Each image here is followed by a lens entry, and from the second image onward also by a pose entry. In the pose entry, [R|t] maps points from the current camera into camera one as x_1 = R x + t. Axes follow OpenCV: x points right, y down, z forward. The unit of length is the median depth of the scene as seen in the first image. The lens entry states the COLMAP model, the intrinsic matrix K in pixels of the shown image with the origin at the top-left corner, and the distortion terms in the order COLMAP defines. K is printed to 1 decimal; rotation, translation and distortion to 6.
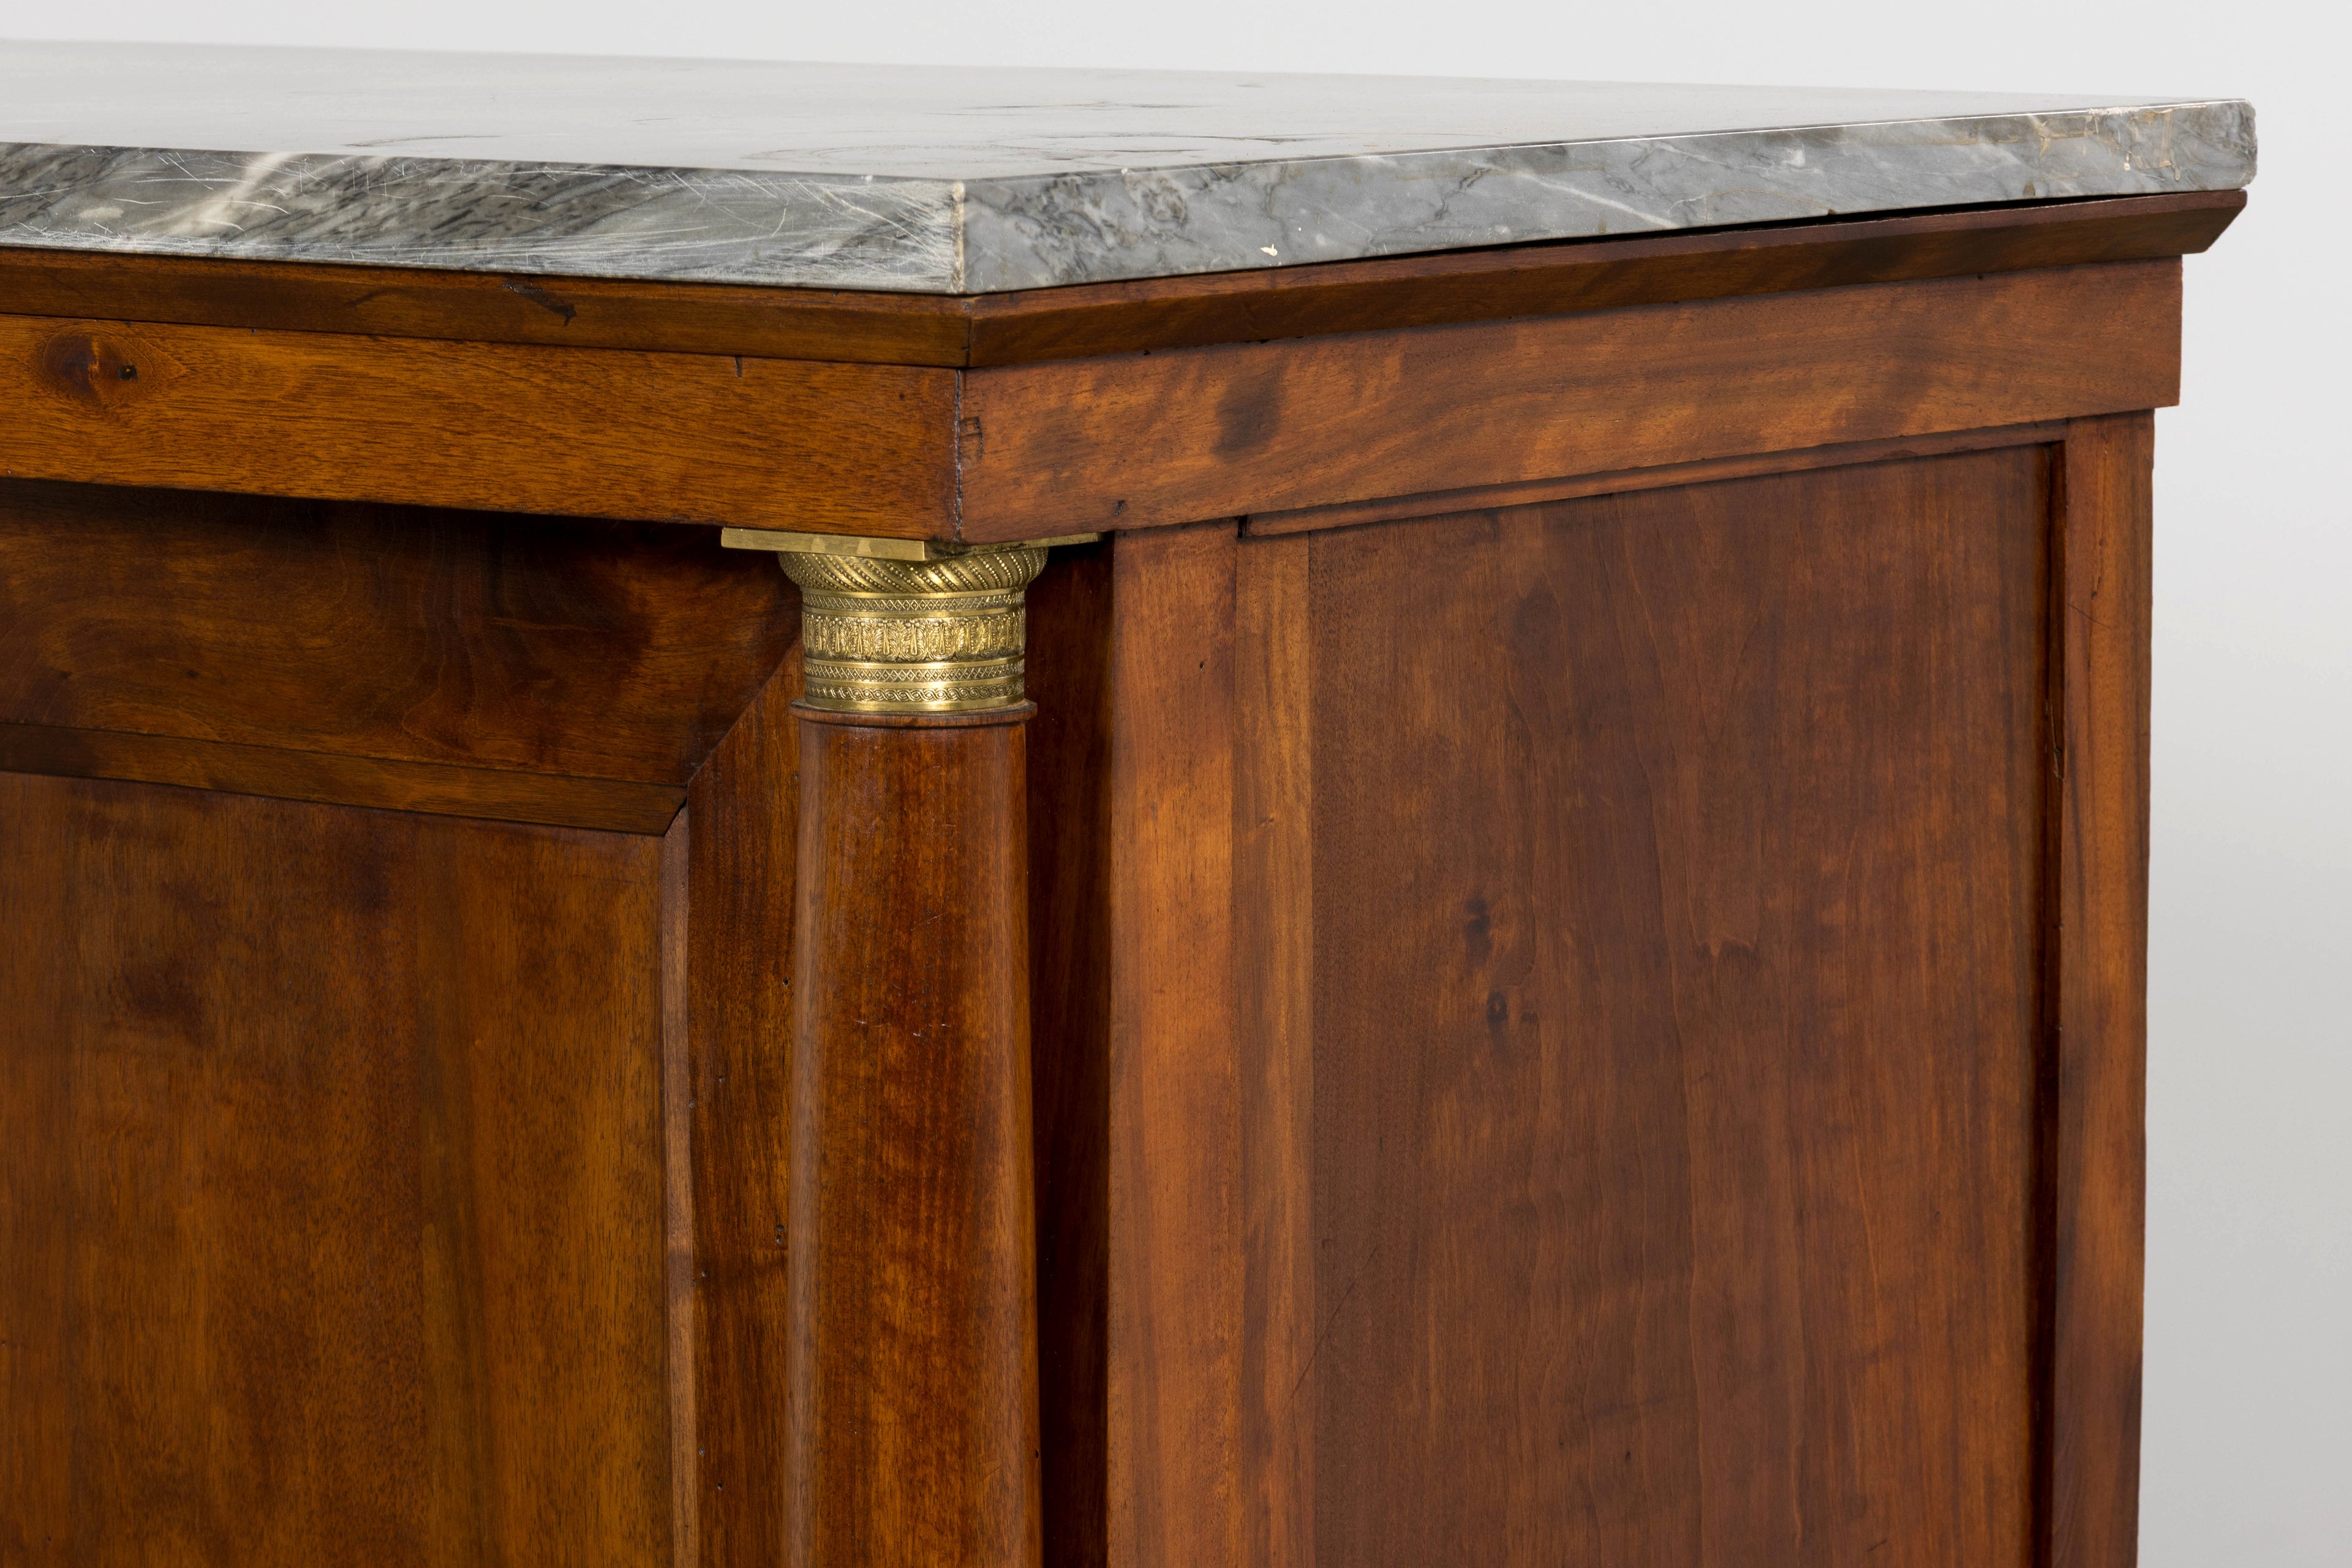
lens RADIAL K [[8908.8, 0, 974.4], [0, 8908.8, 932.5], [0, 0, 1]] dist [-0.050557, -0.797500]
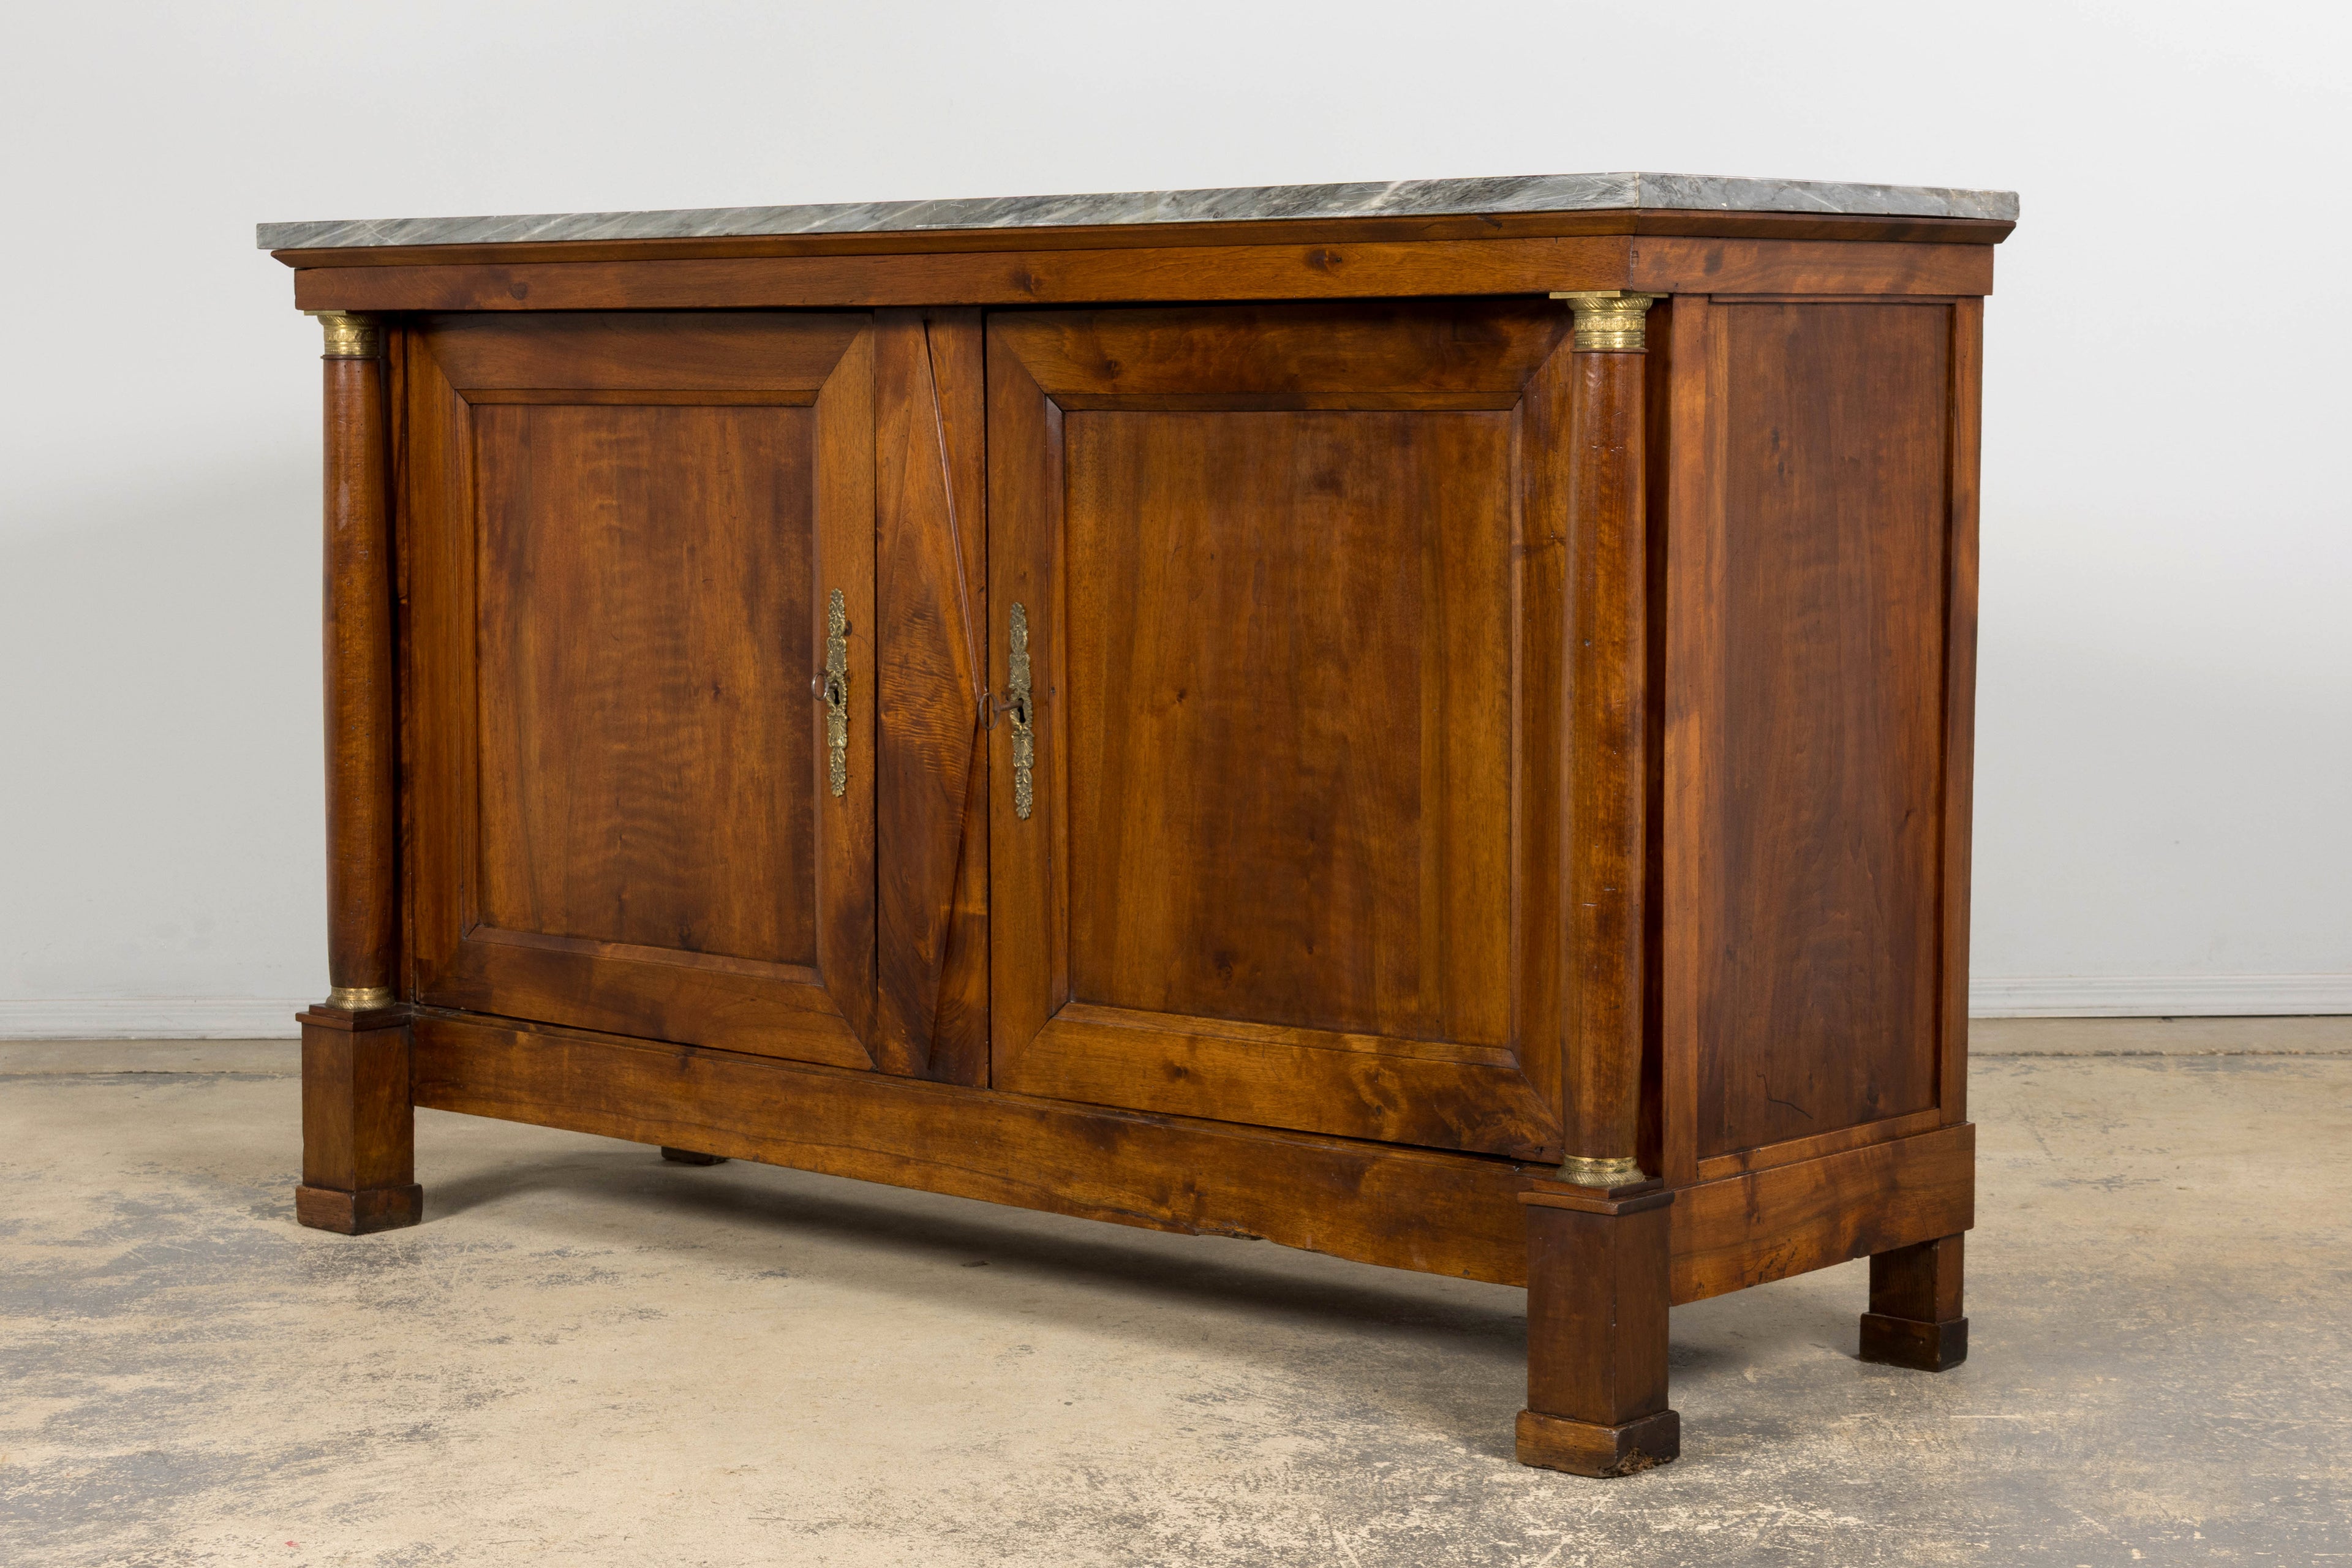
lens RADIAL K [[4567.4, 0, 1172.6], [0, 4567.4, 874.8], [0, 0, 1]] dist [-0.009784, 0.190212]
pose [[0.999990, 0.004346, -0.000586, -0.150458], [-0.004360, 0.999647, -0.026215, 0.191758], [0.000472, 0.026217, 0.999656, -0.578230]]
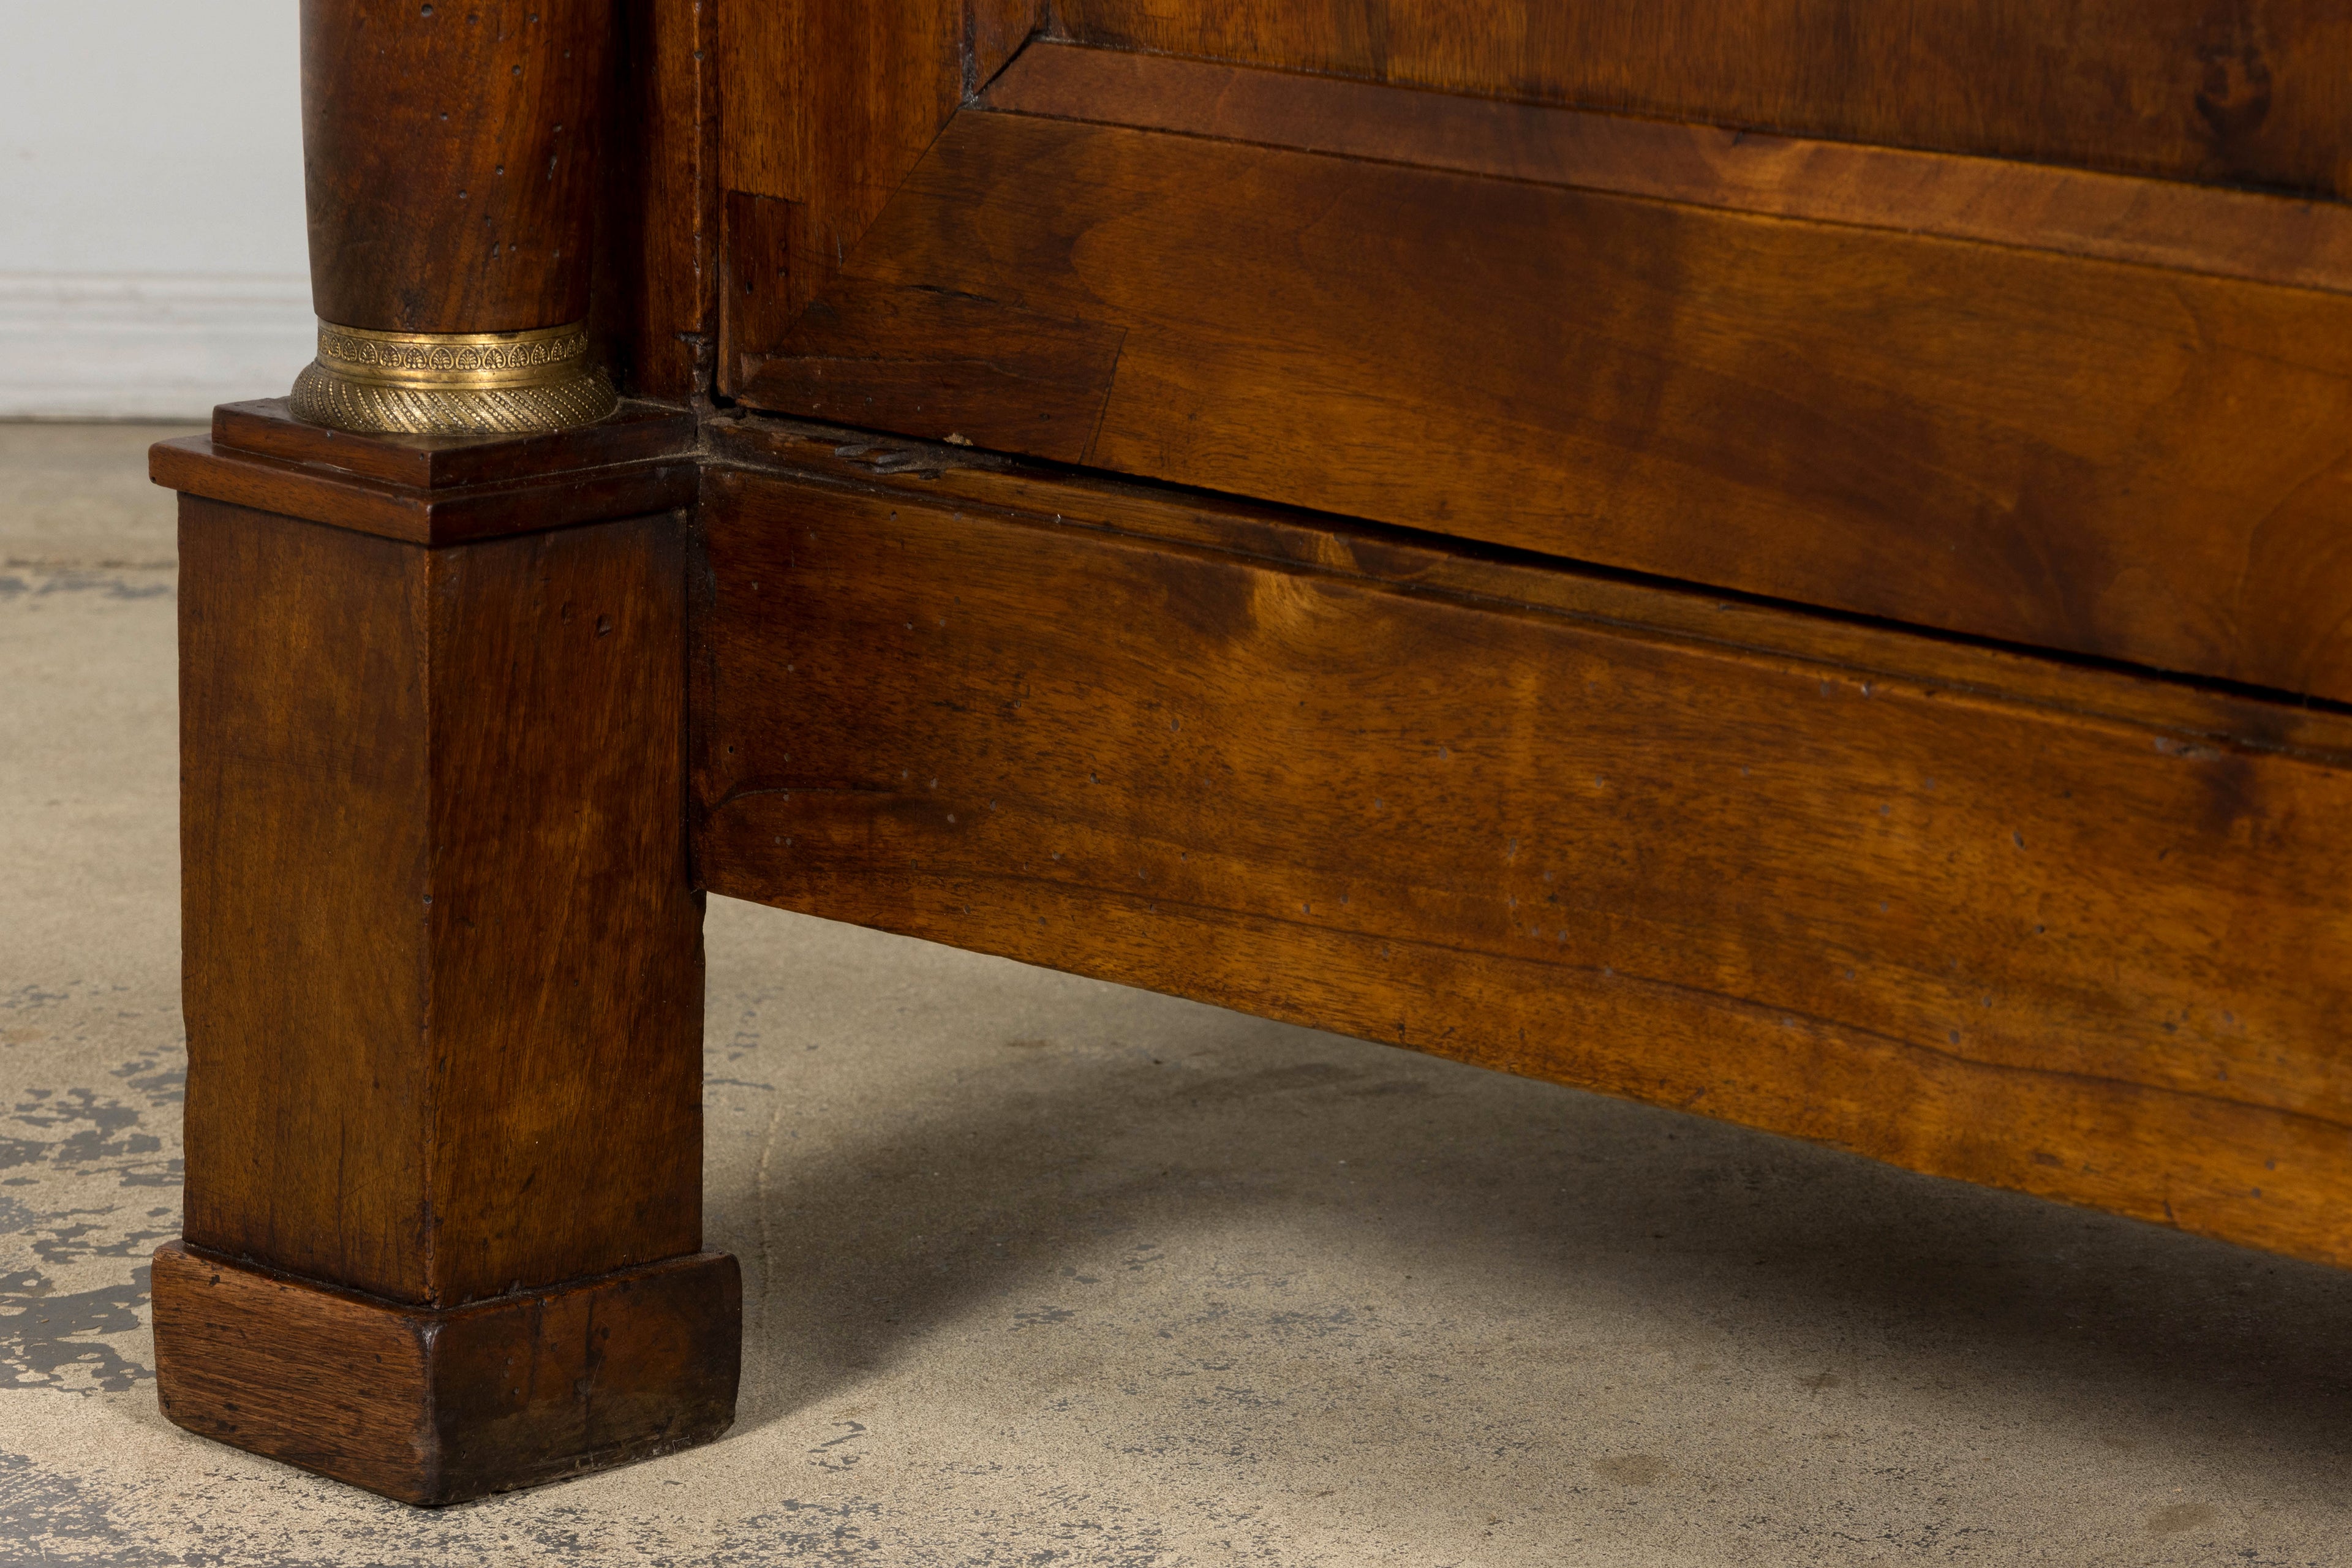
lens RADIAL K [[8908.8, 0, 974.4], [0, 8908.8, 932.5], [0, 0, 1]] dist [-0.050557, -0.797500]
pose [[0.997029, 0.019469, -0.074526, -0.397421], [-0.012554, 0.995665, 0.092161, 0.169595], [0.075998, -0.090951, 0.992951, 0.608360]]
